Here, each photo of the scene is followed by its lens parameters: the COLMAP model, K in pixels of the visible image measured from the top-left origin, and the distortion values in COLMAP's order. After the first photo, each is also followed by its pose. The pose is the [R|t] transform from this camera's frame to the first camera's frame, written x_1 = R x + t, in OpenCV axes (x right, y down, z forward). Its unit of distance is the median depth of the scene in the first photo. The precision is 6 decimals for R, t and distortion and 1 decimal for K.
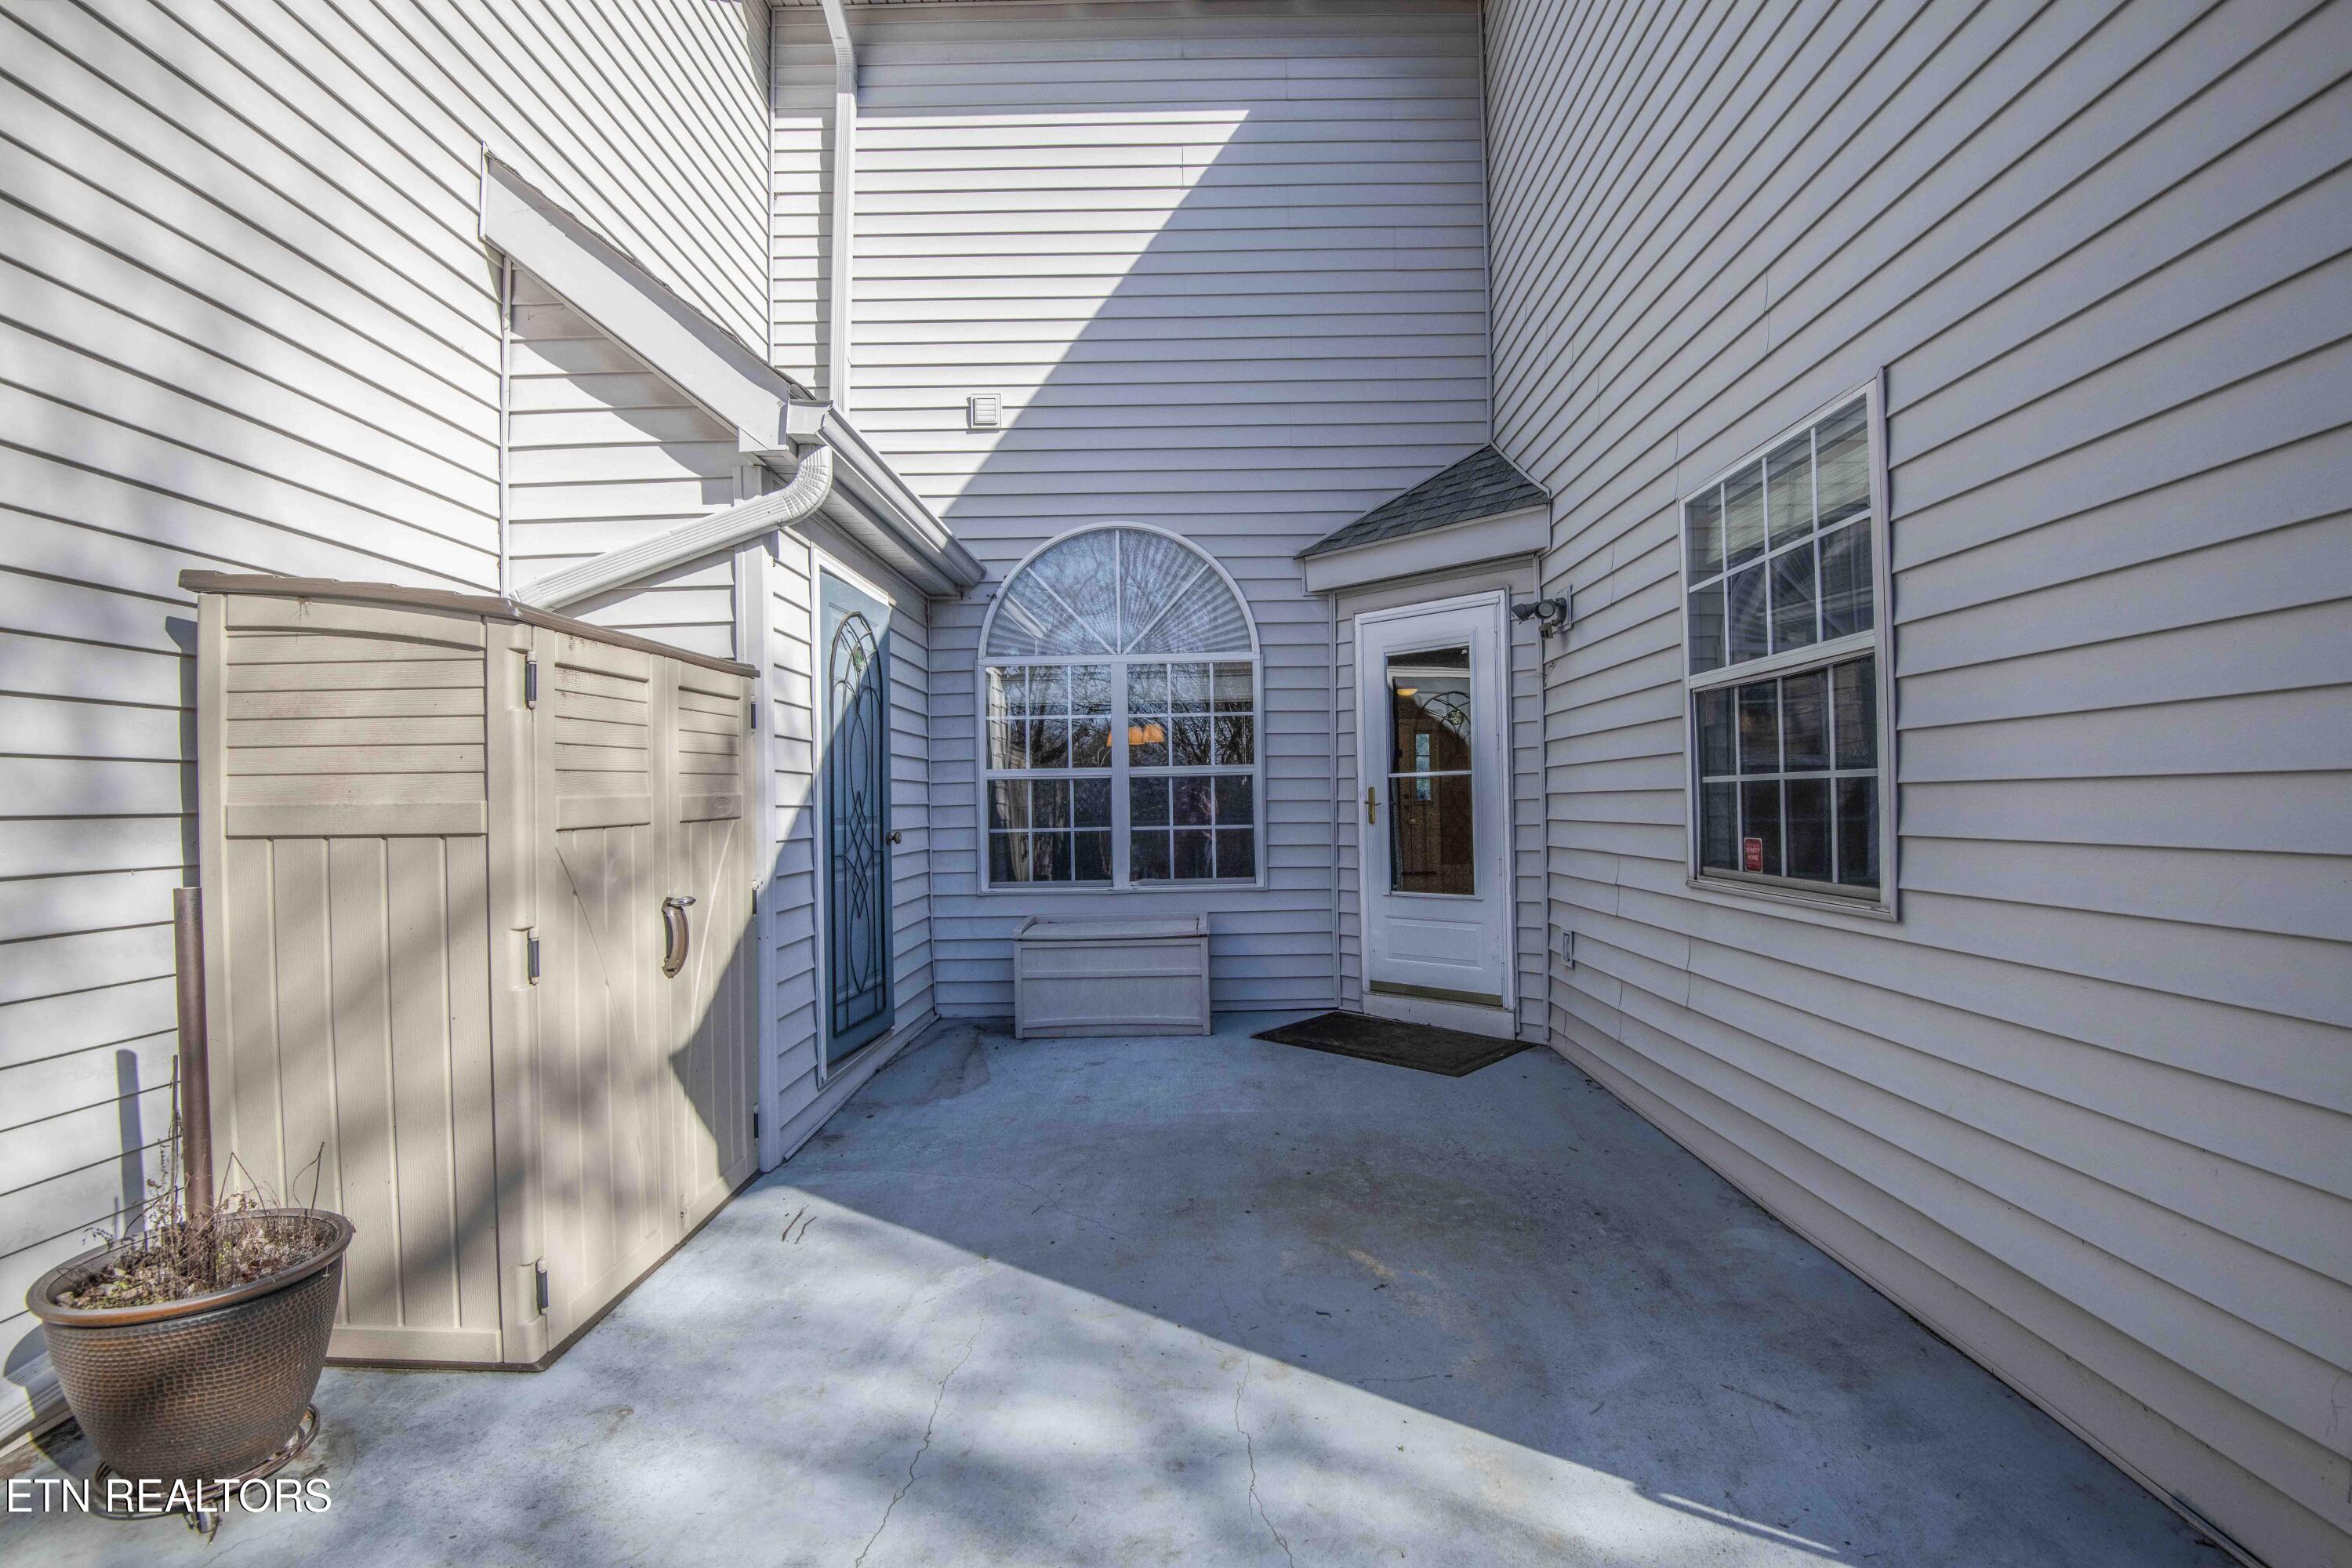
lens RADIAL K [[1085.9, 0, 1187.6], [0, 1085.9, 790.6], [0, 0, 1]] dist [-0.000832, -0.030828]
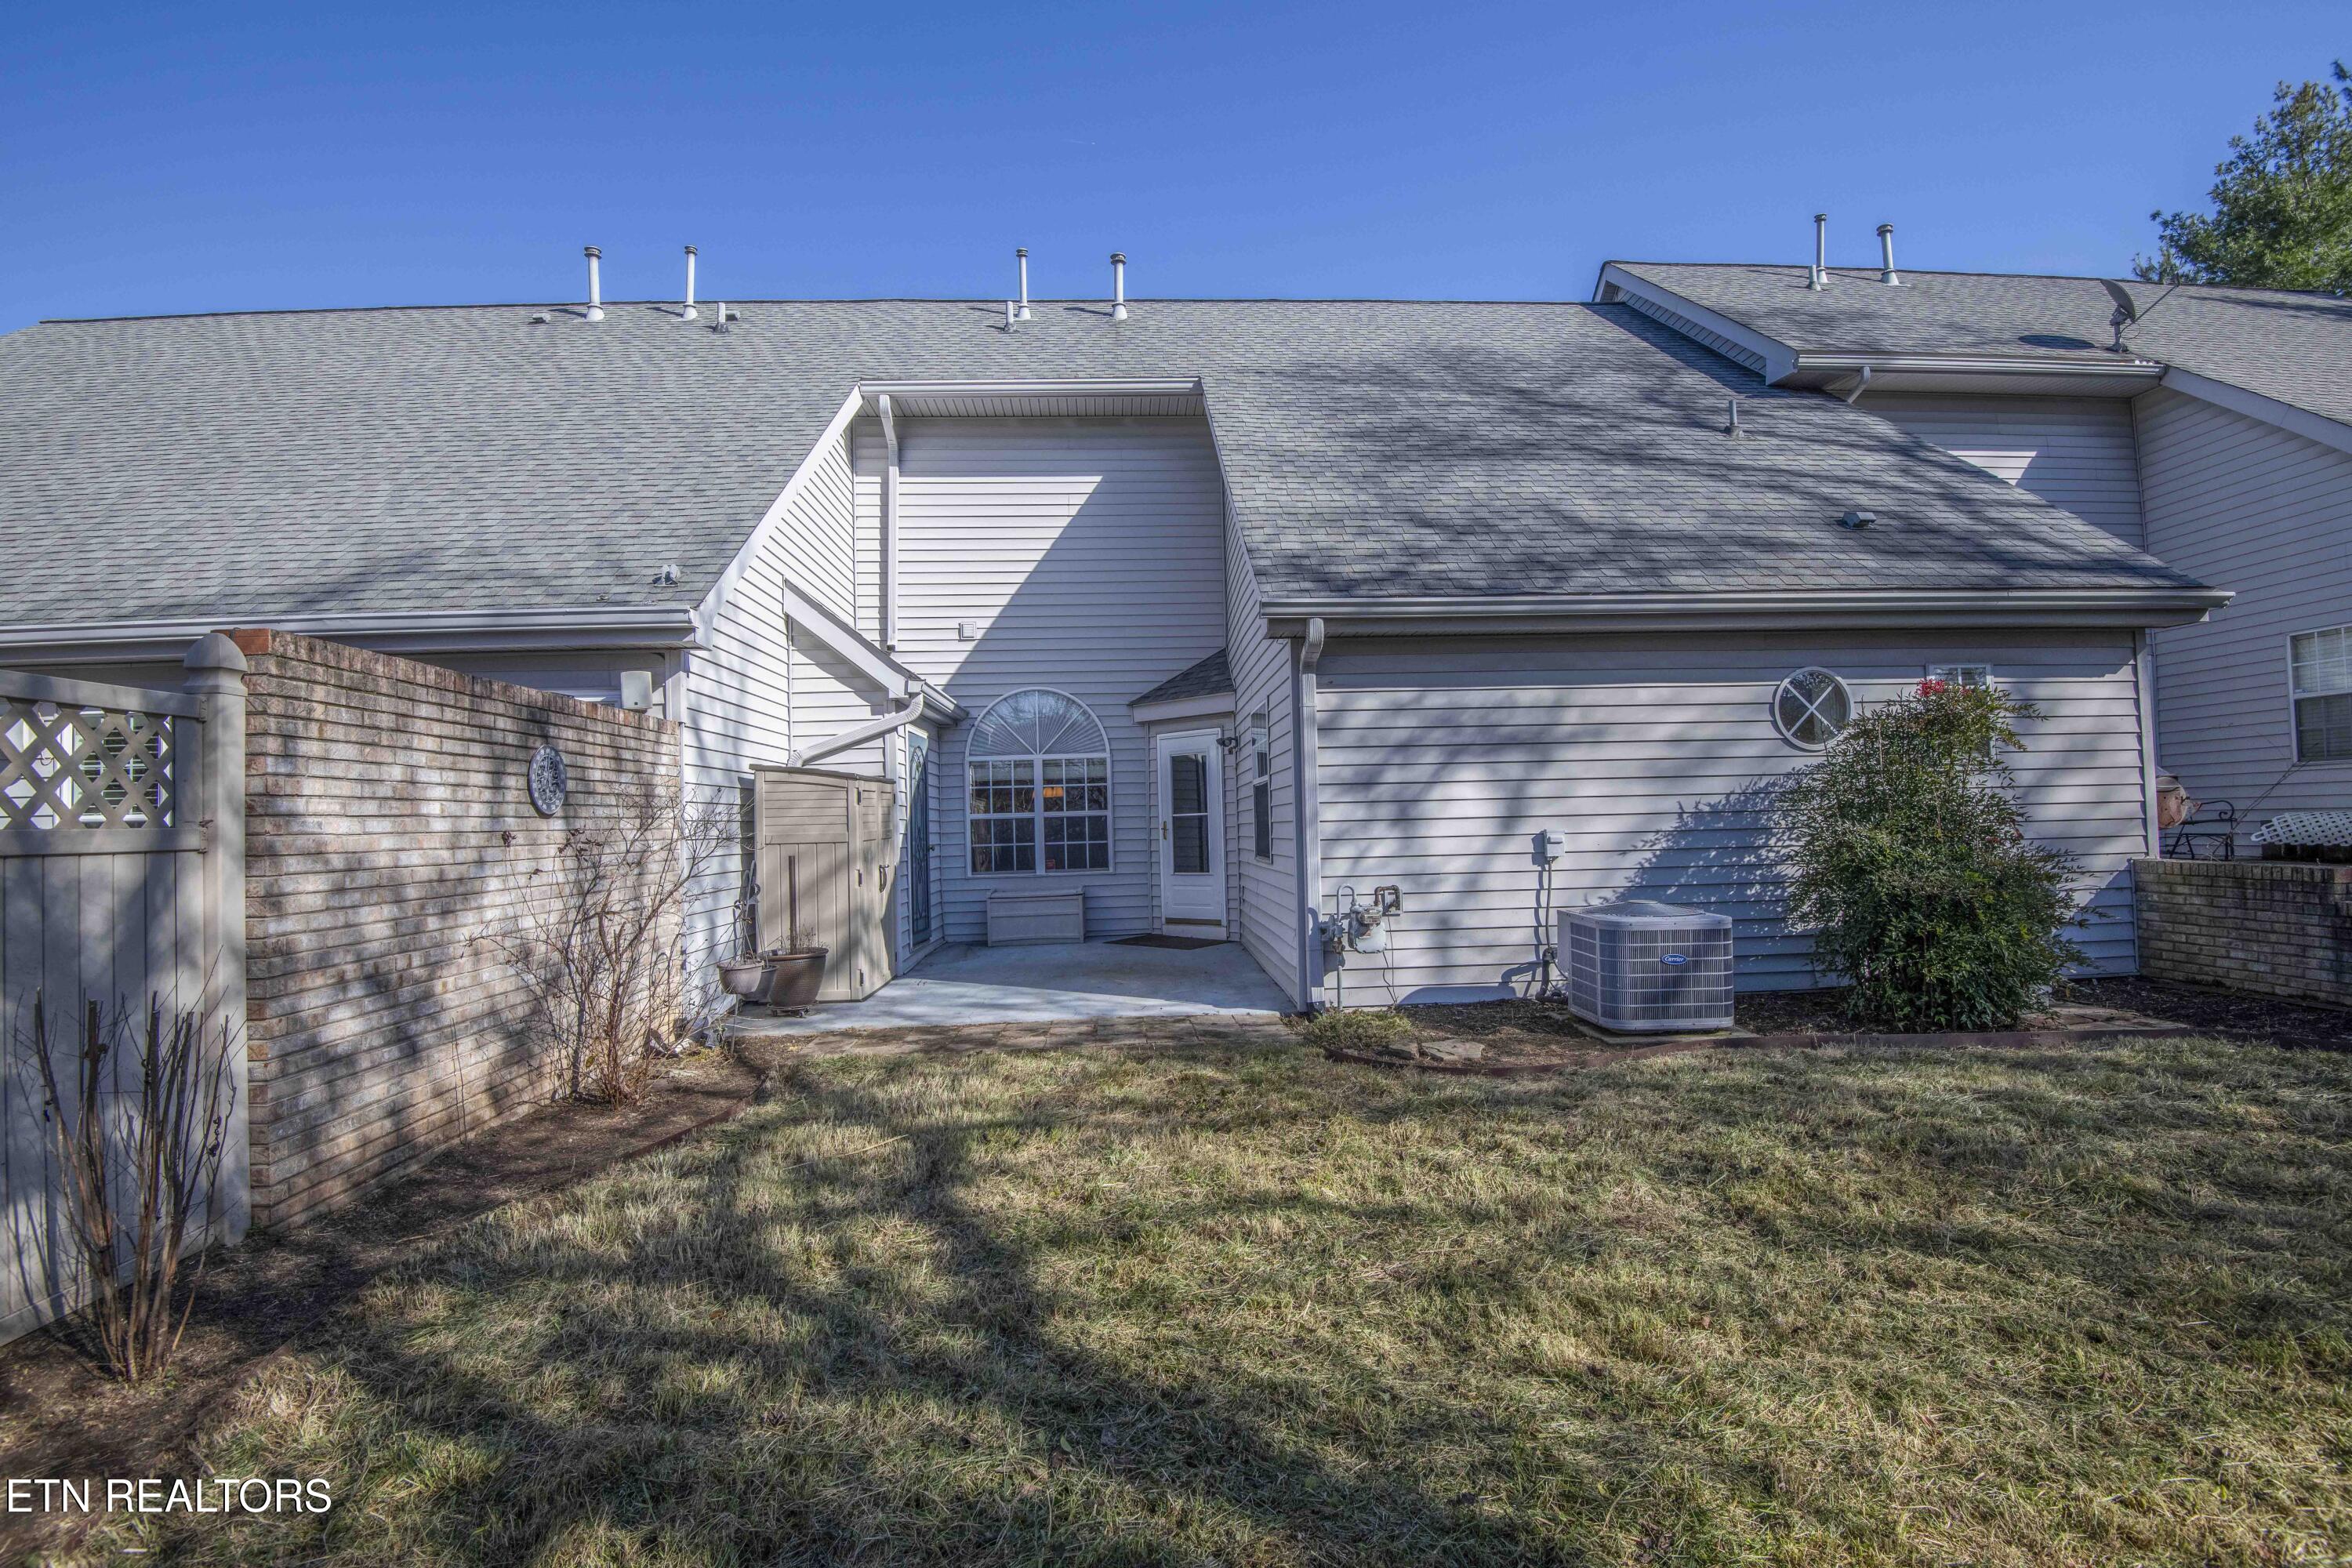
lens RADIAL K [[1085.9, 0, 1187.6], [0, 1085.9, 790.6], [0, 0, 1]] dist [-0.000832, -0.030828]
pose [[0.997877, -0.009524, 0.064423, 0.084051], [0.011064, 0.999661, -0.023583, -0.011927], [-0.064176, 0.024246, 0.997644, -1.026800]]
